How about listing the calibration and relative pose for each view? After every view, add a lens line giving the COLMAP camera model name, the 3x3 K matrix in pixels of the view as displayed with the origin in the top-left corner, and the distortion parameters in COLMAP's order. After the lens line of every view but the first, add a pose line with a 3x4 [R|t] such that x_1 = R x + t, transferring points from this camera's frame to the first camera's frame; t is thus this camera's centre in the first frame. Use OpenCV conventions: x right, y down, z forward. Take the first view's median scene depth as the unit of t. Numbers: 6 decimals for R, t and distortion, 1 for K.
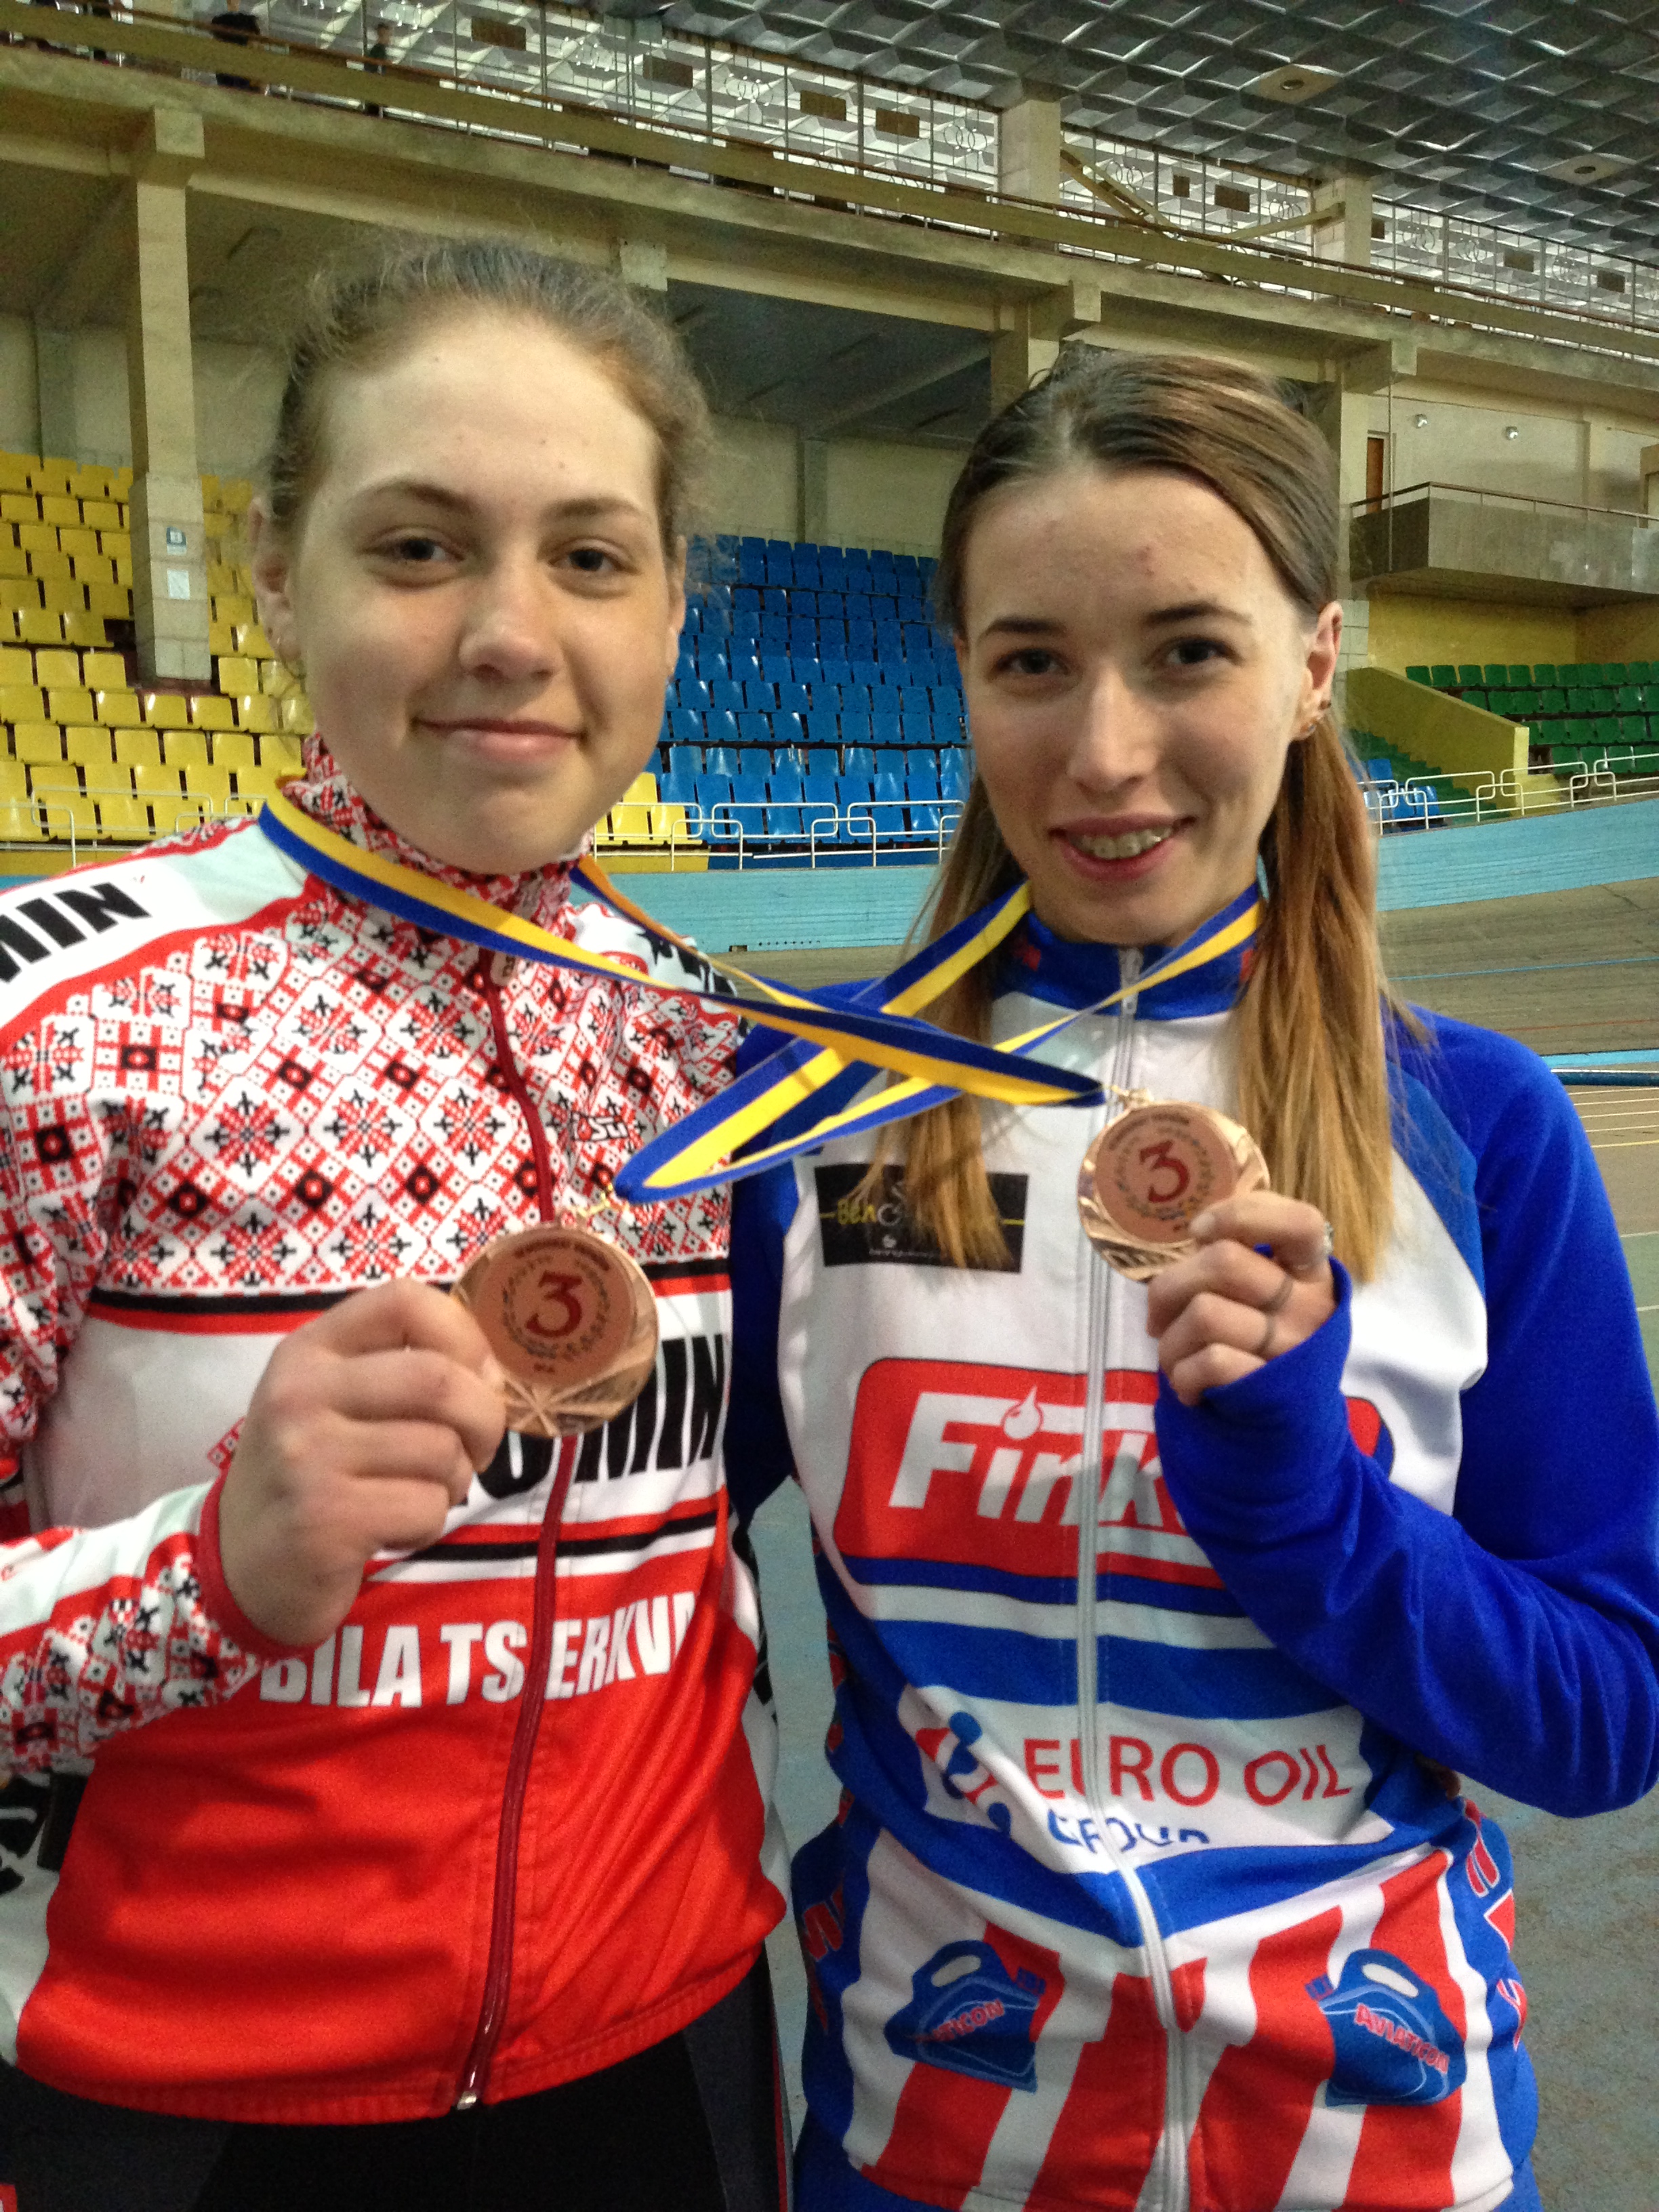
lens RADIAL K [[2156.9, 0, 833.0], [0, 2156.9, 1124.5], [0, 0, 1]] dist [0.014796, 0.000000]
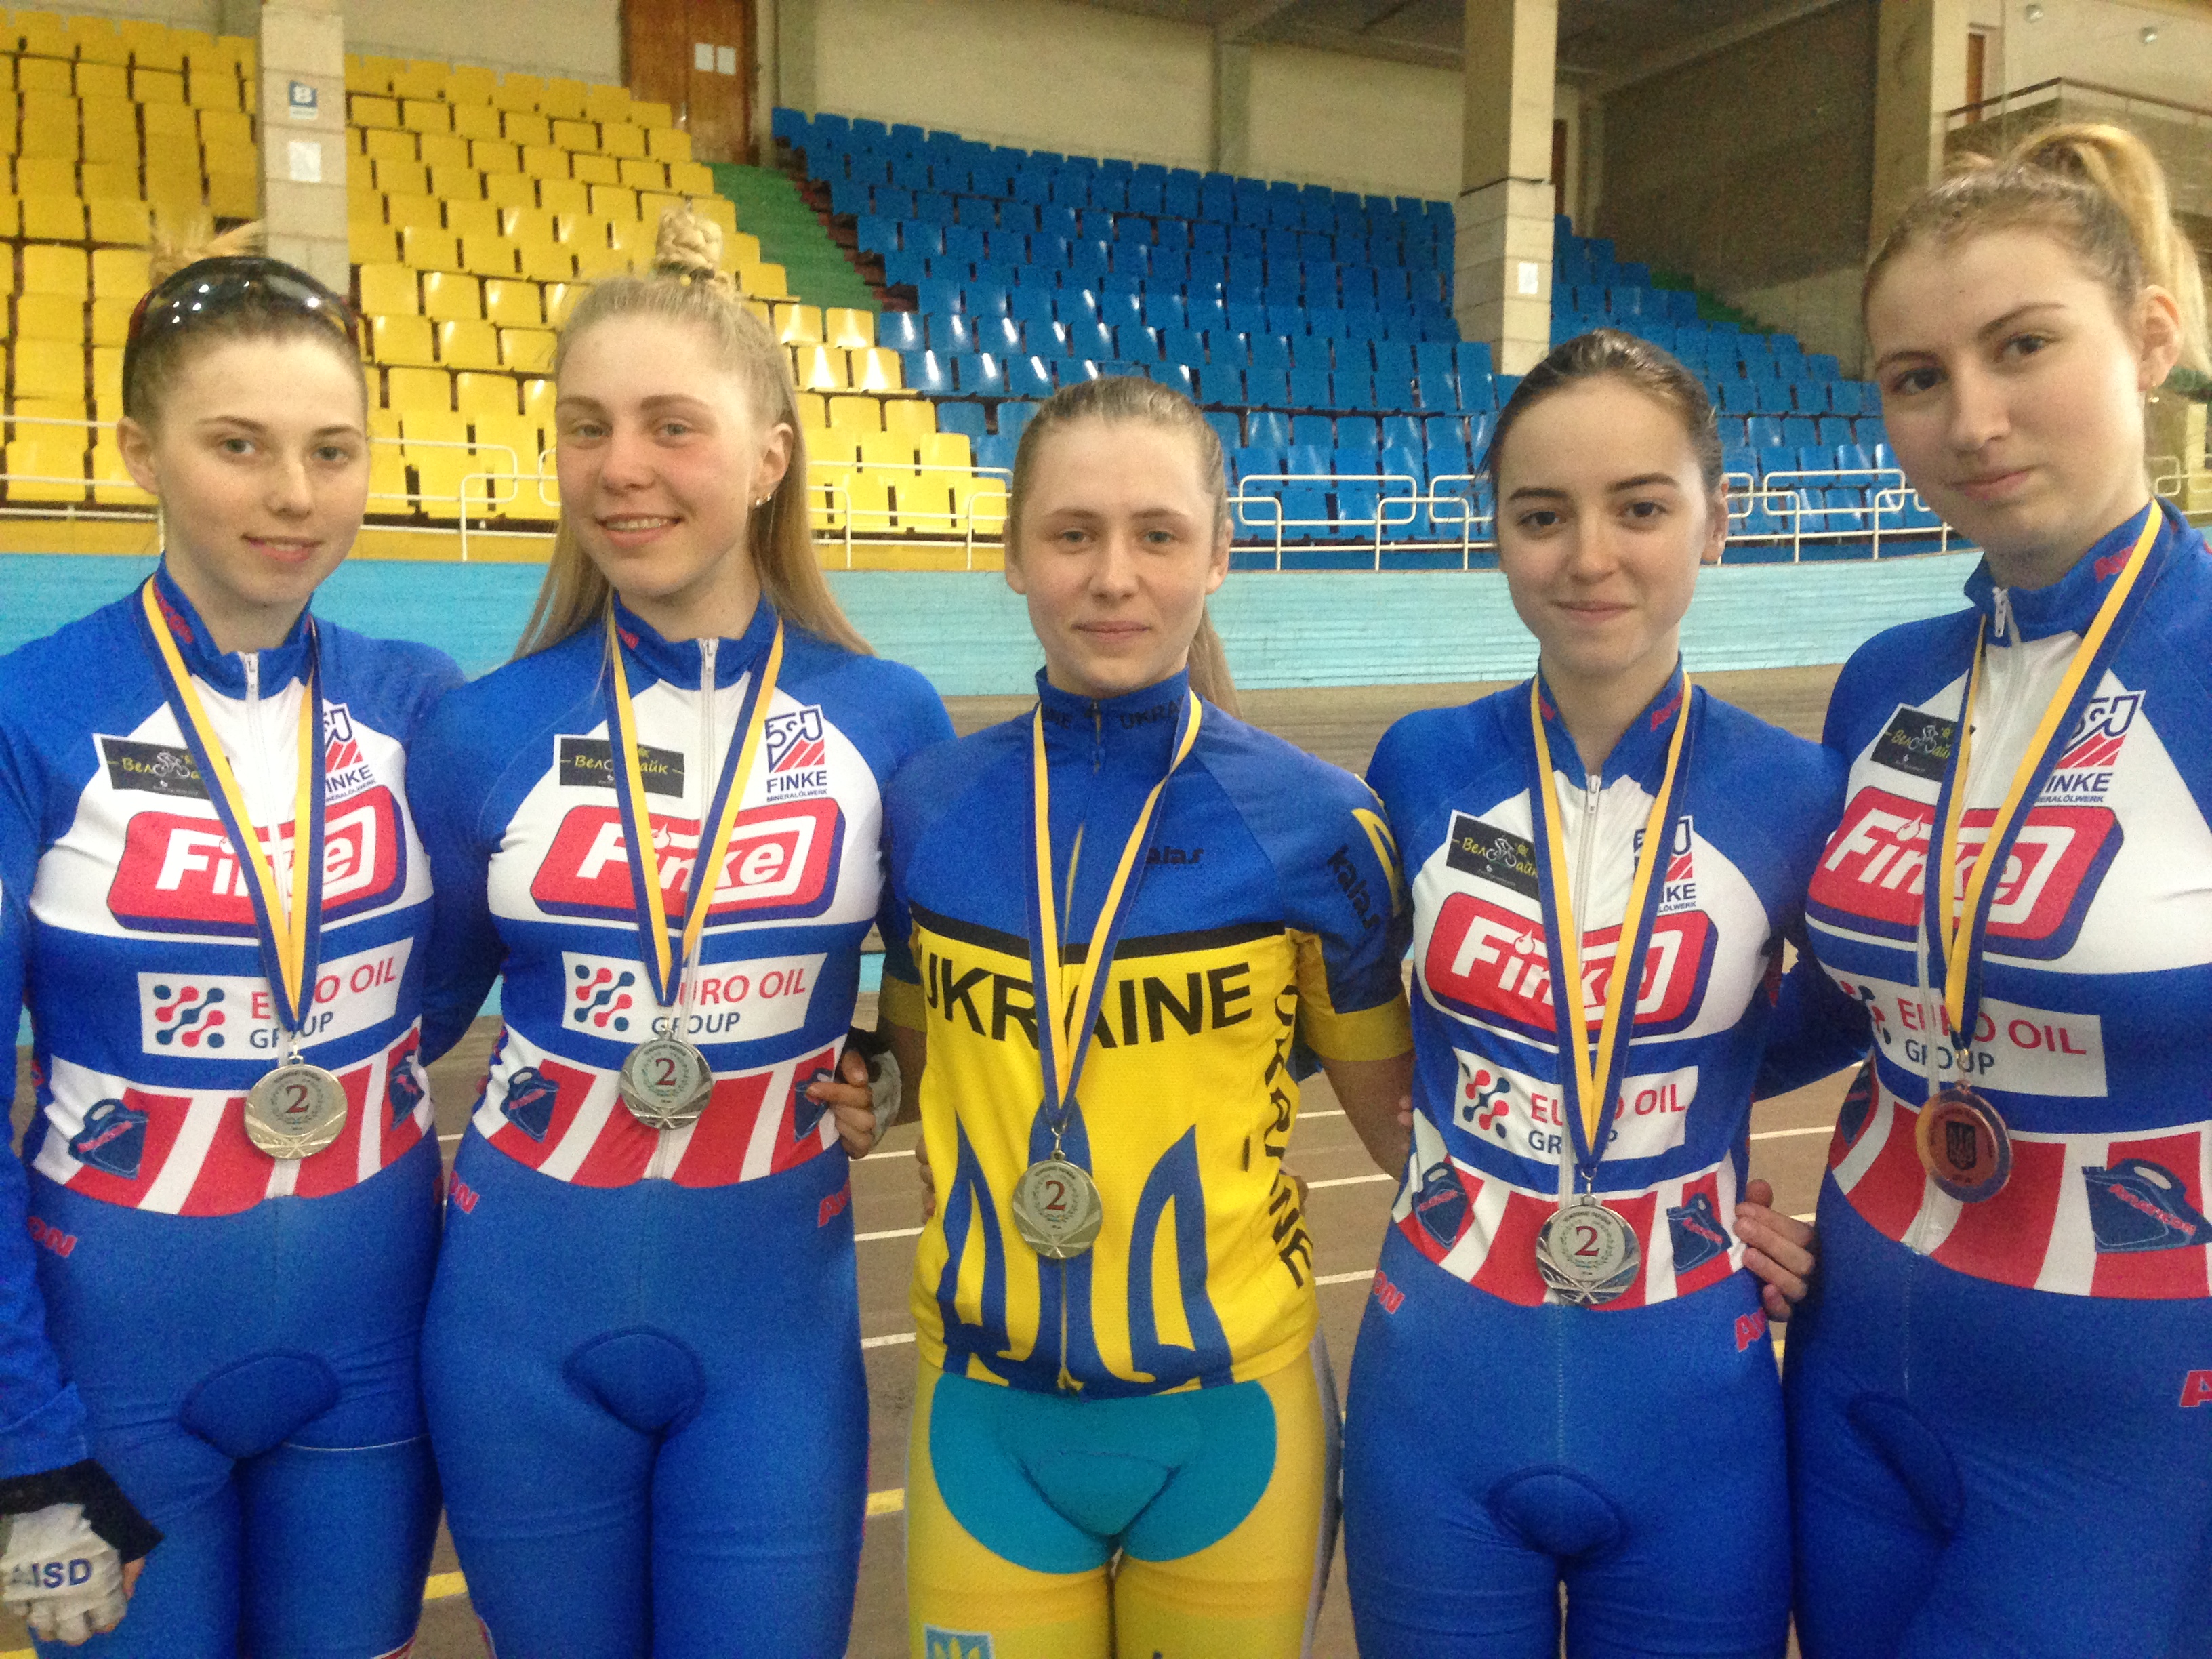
lens RADIAL K [[2156.9, 0, 1090.6], [0, 2156.9, 834.7], [0, 0, 1]] dist [0.014796, 0.000000]
pose [[0.996036, 0.024339, -0.085561, 0.015966], [-0.025568, 0.999585, -0.013301, -0.021068], [0.085202, 0.015436, 0.996244, 0.254672]]
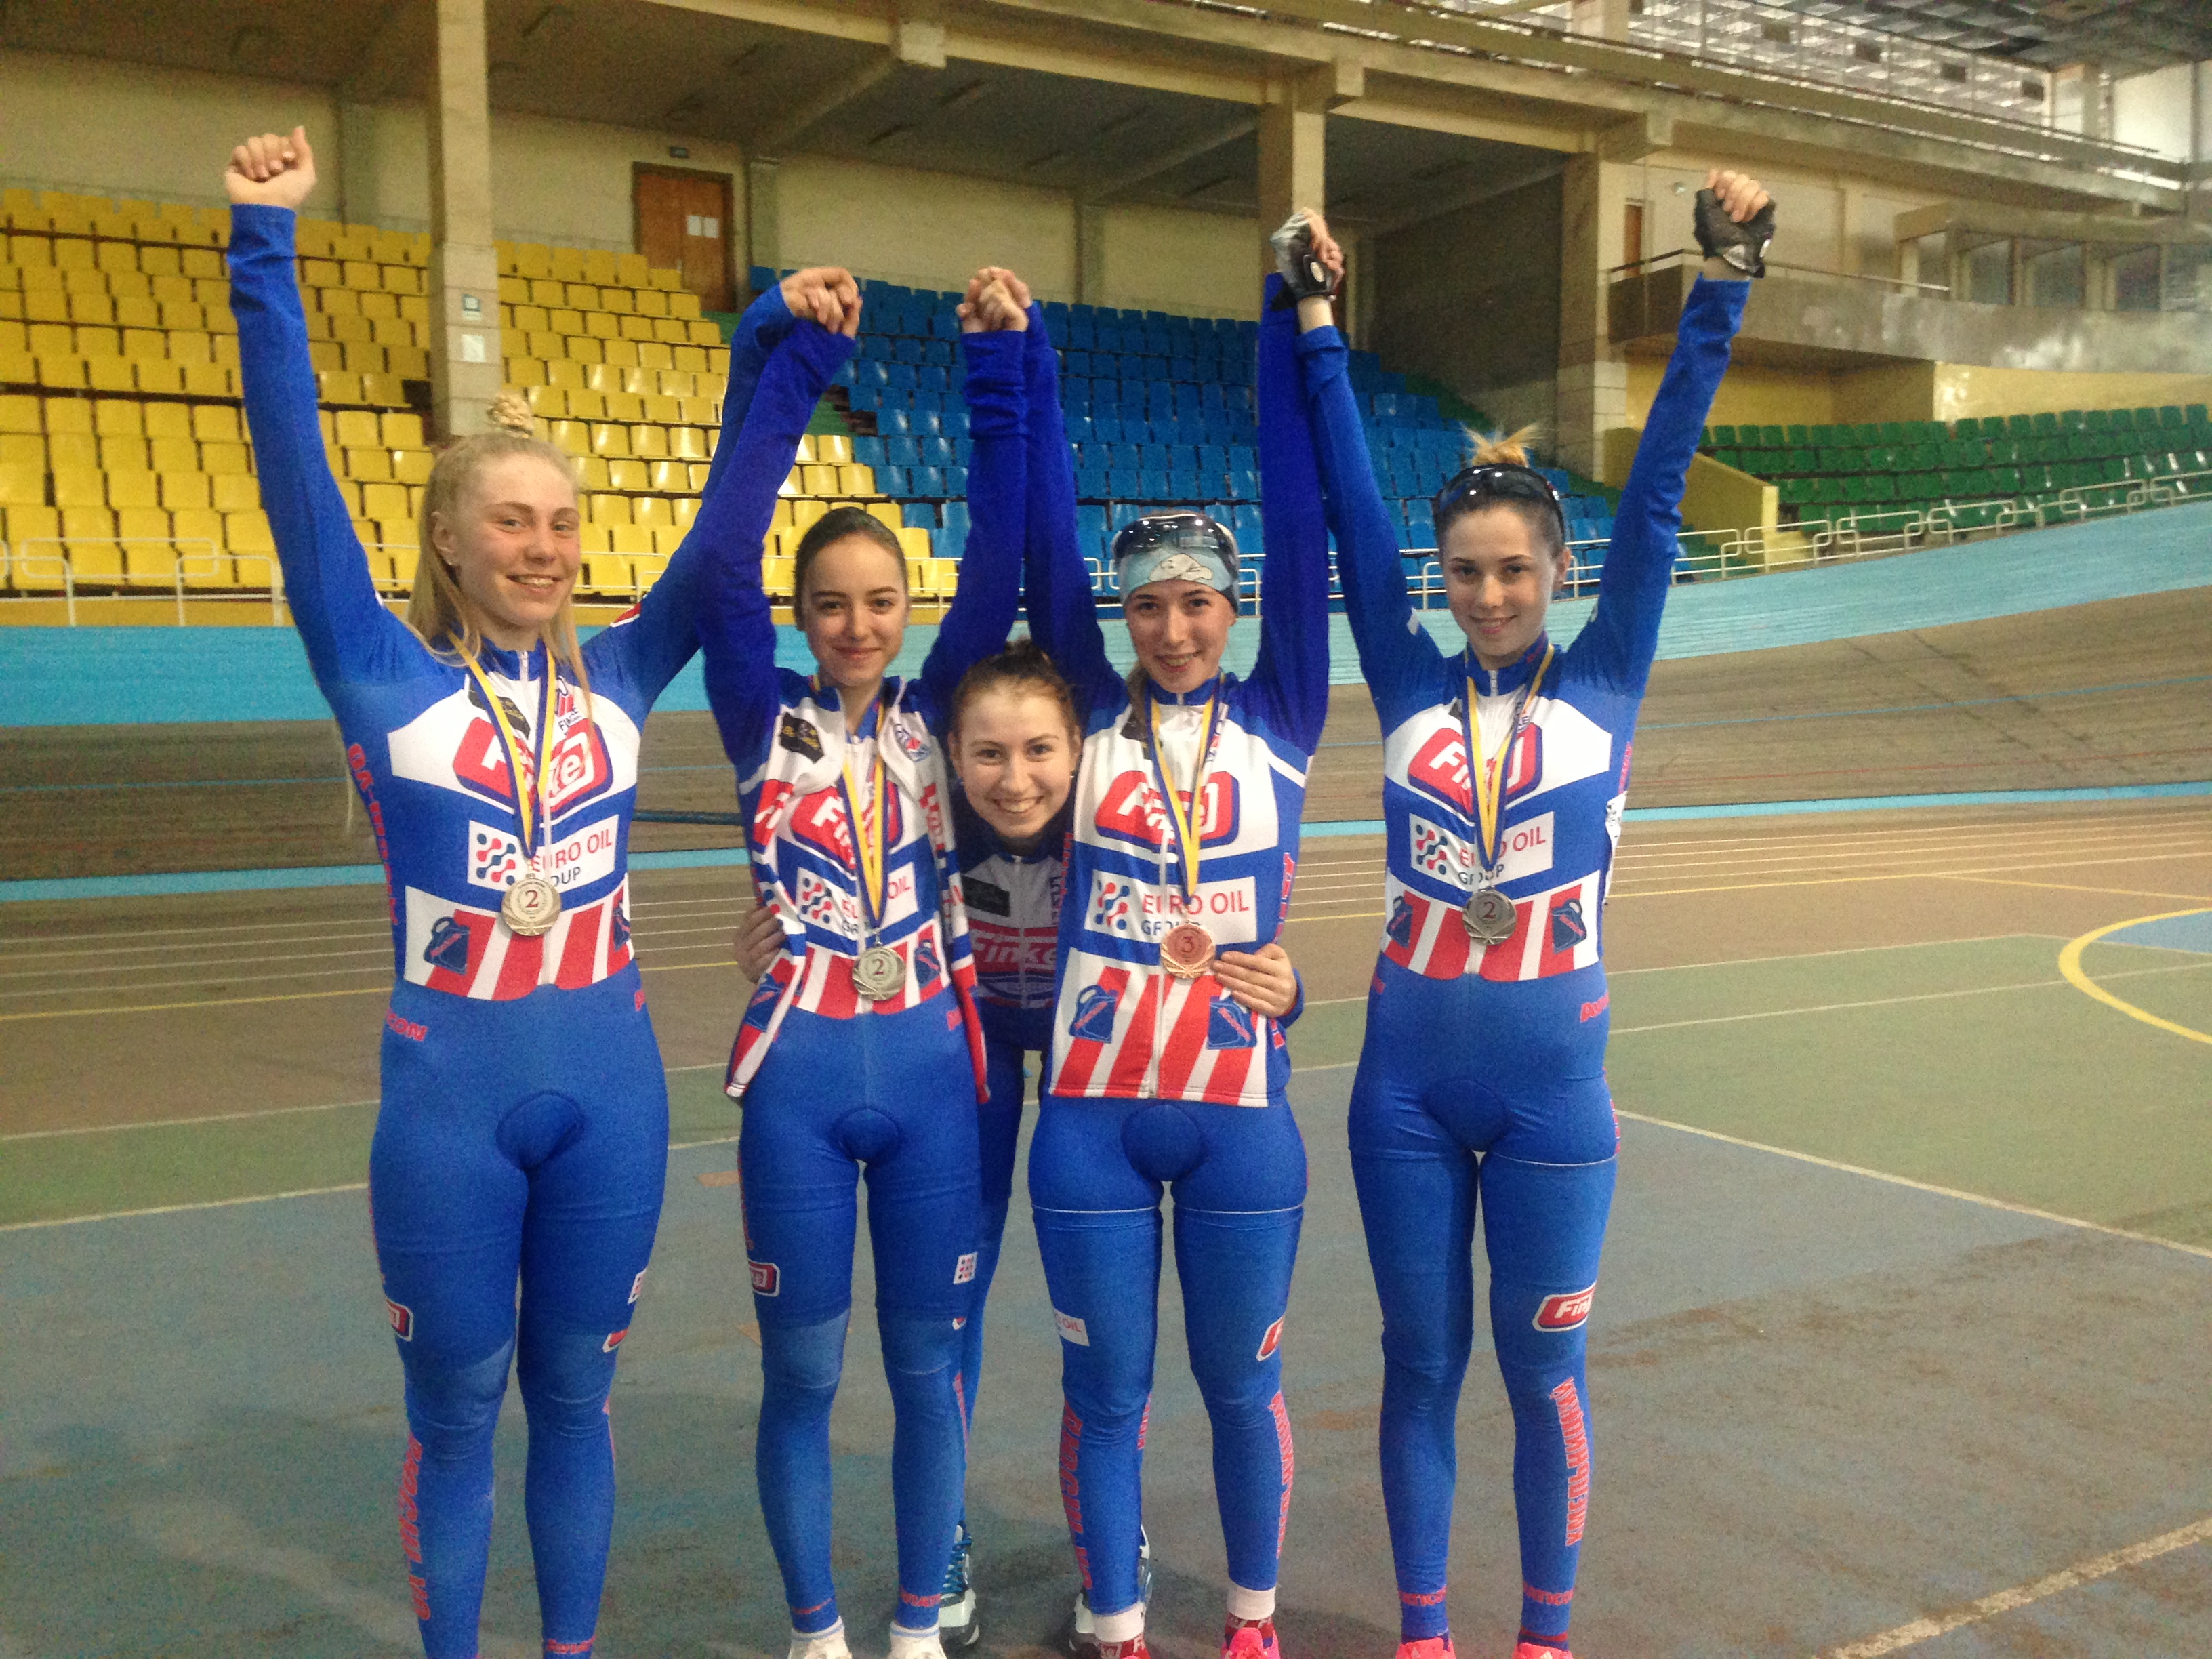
lens RADIAL K [[2156.9, 0, 1115.4], [0, 2156.9, 830.6], [0, 0, 1]] dist [0.014796, 0.000000]
pose [[0.999975, 0.004080, -0.005859, 0.011996], [-0.004190, 0.999815, -0.018791, 0.001595], [0.005781, 0.018815, 0.999806, -0.031662]]
